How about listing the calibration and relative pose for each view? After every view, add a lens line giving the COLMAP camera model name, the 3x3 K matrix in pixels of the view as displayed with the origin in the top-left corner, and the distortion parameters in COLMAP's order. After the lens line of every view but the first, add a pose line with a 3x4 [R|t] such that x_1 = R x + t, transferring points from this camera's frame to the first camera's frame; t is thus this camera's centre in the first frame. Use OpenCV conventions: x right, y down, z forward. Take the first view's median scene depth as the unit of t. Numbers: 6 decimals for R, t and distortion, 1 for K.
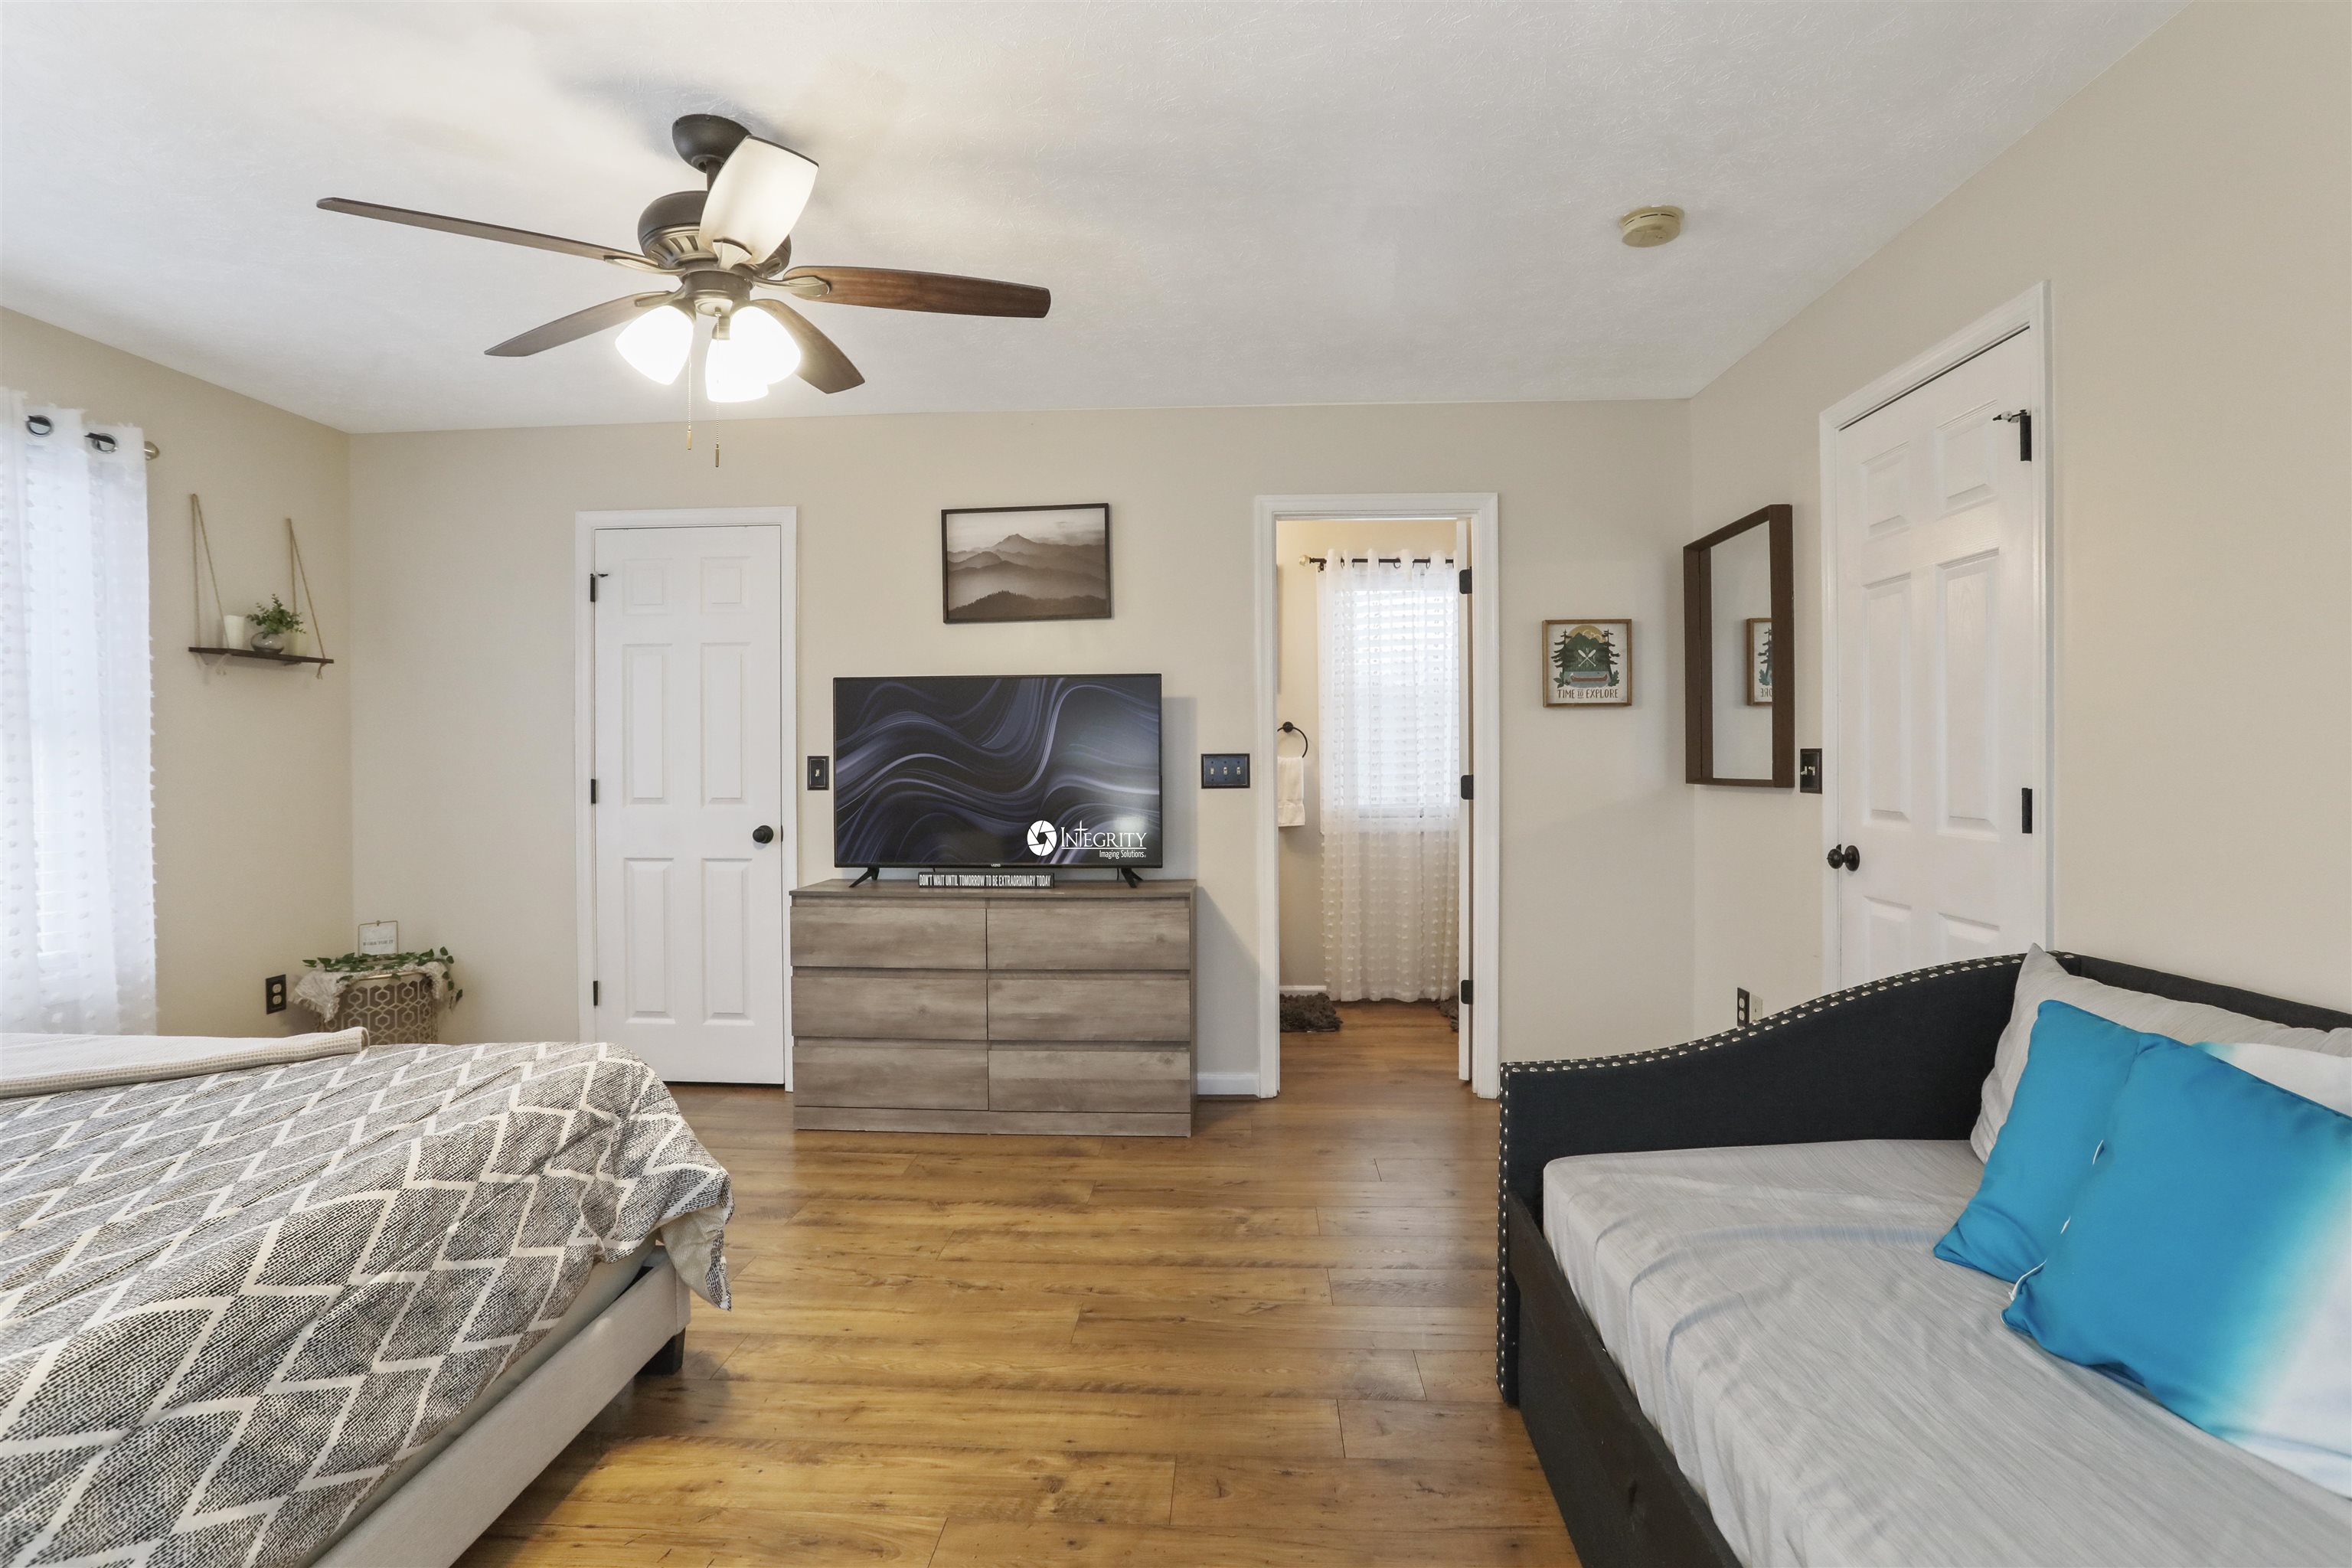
lens RADIAL K [[1146.7, 0, 1177.3], [0, 1146.7, 773.0], [0, 0, 1]] dist [0.005912, 0.001079]
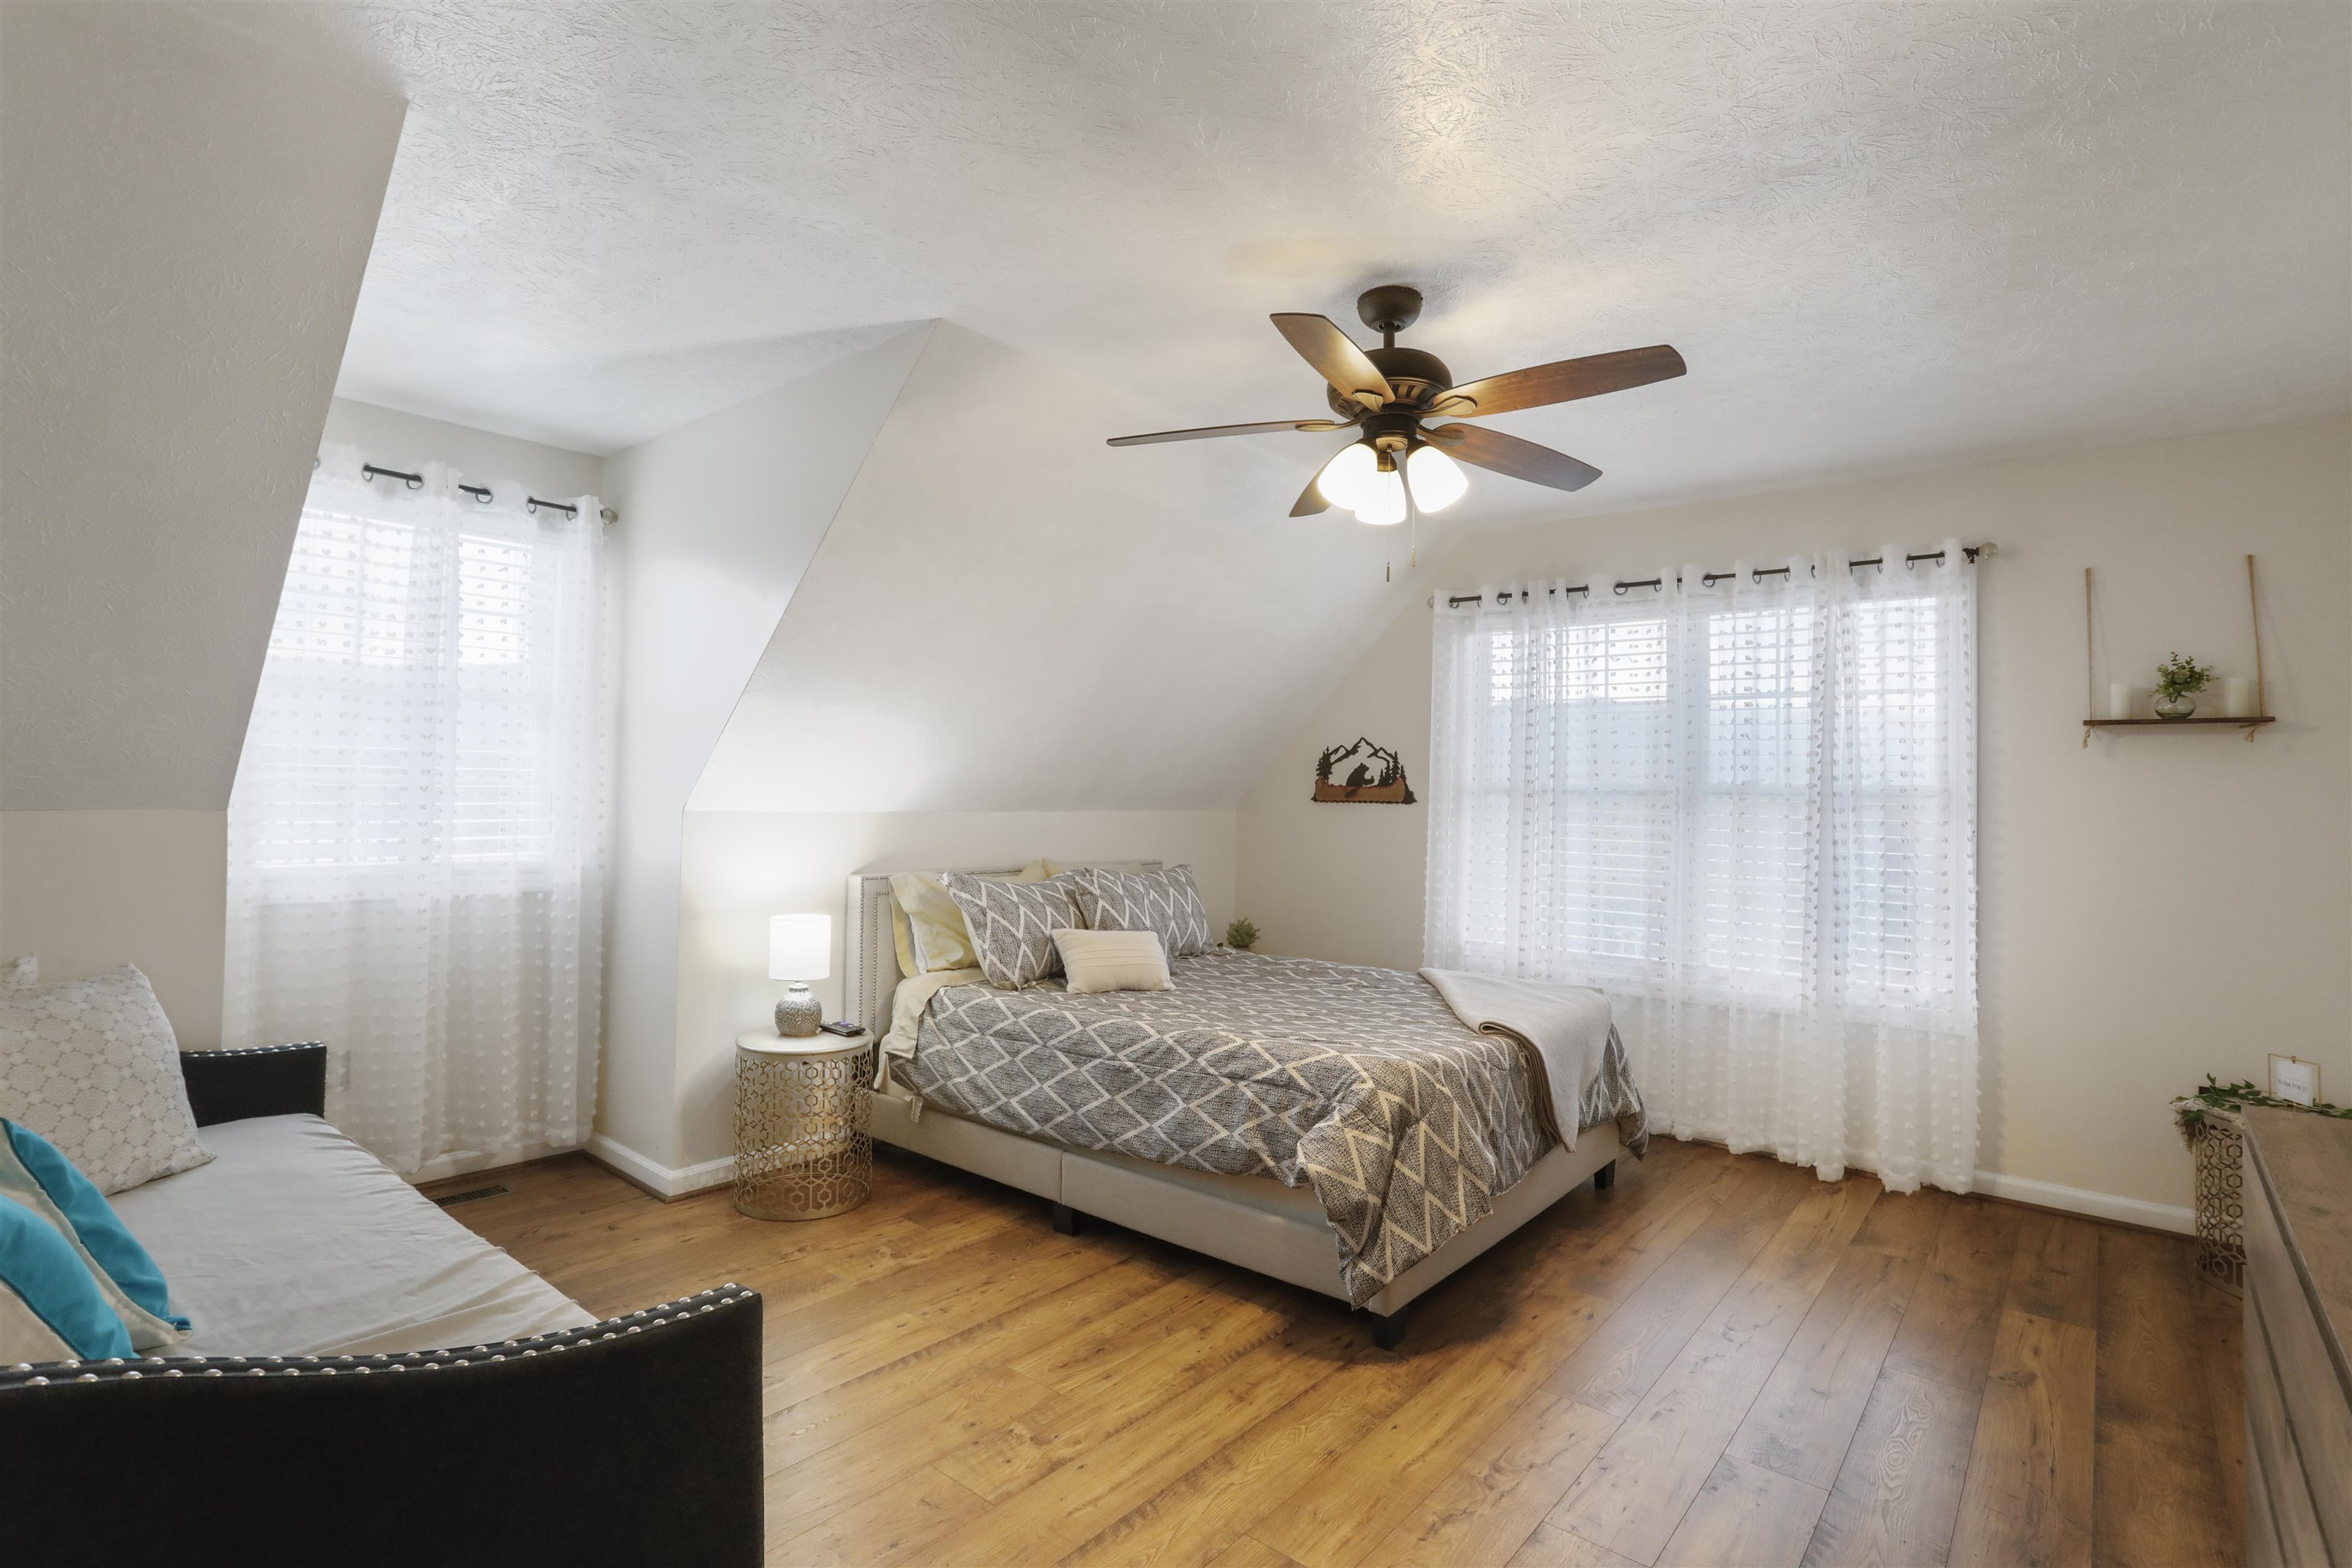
lens RADIAL K [[1146.7, 0, 1160.4], [0, 1146.7, 783.9], [0, 0, 1]] dist [0.005912, 0.001079]
pose [[-0.585629, -0.006582, -0.810552, 0.795451], [-0.023938, 0.999671, 0.009178, -0.084485], [0.810226, 0.024778, -0.585594, 1.781043]]
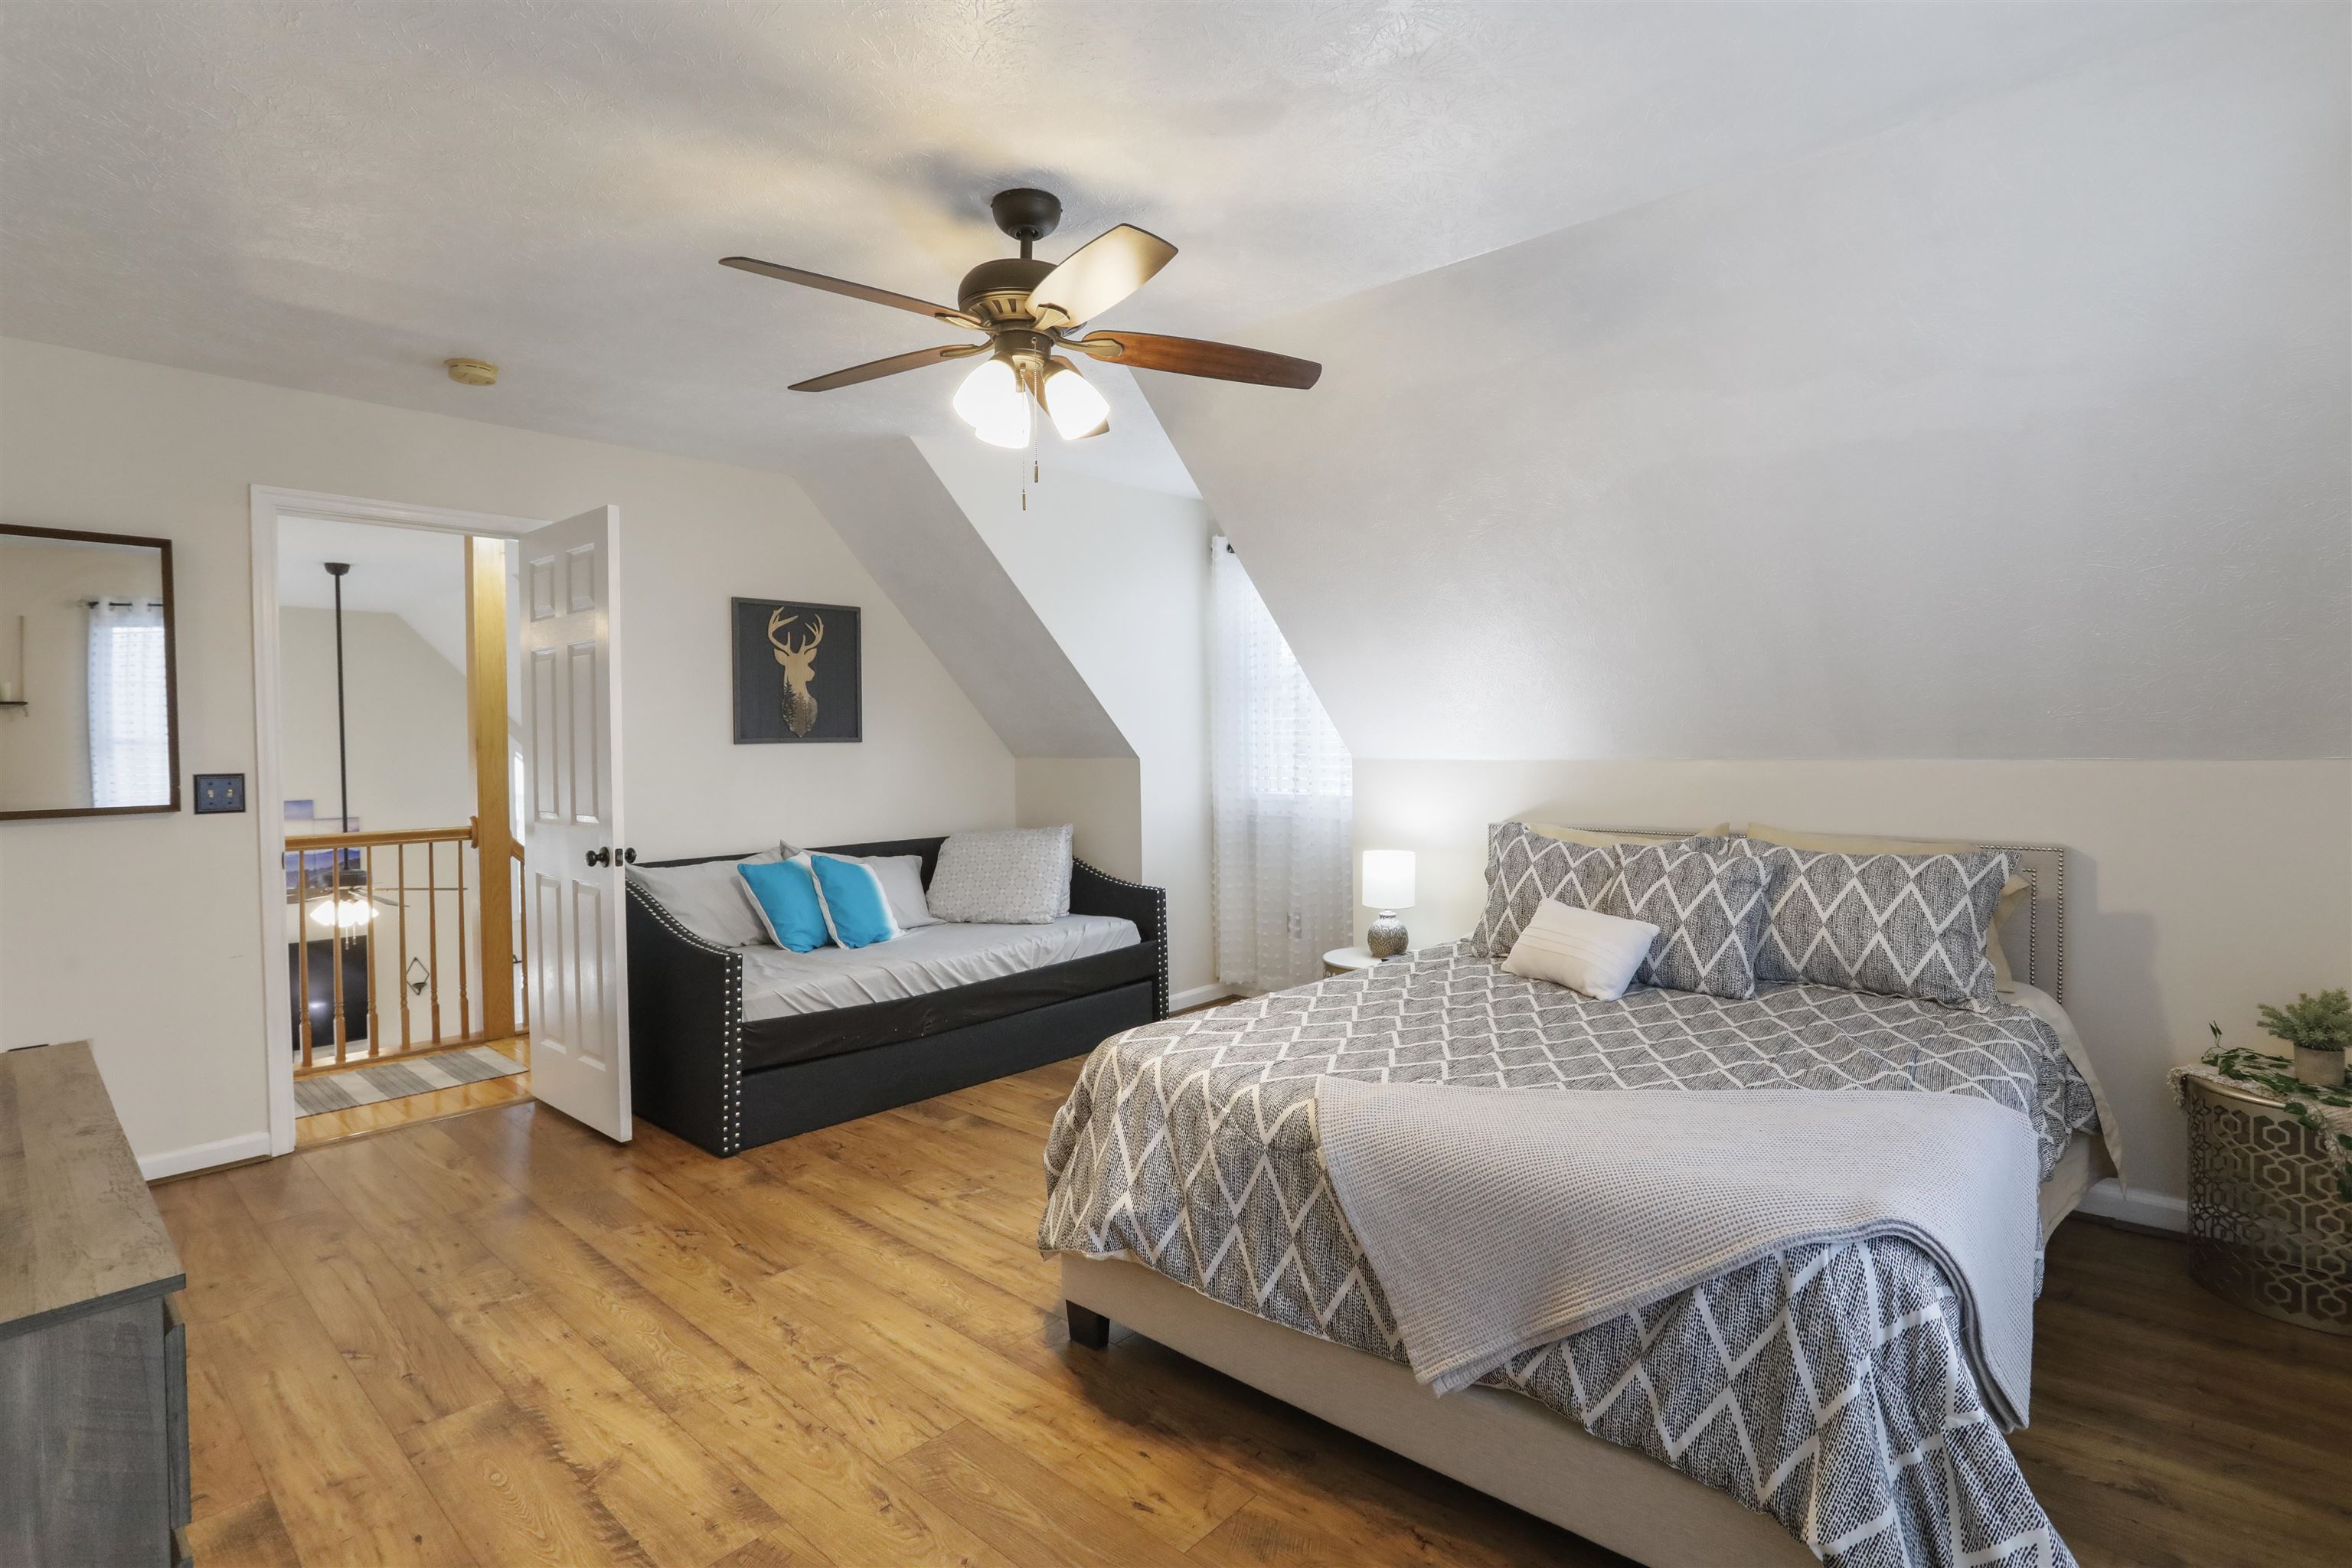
lens RADIAL K [[1146.7, 0, 1153.4], [0, 1146.7, 788.4], [0, 0, 1]] dist [0.005912, 0.001079]
pose [[-0.774443, 0.003284, 0.632636, -1.397263], [0.025343, 0.999345, 0.025835, -0.022626], [-0.632136, 0.036041, -0.774019, 2.104960]]
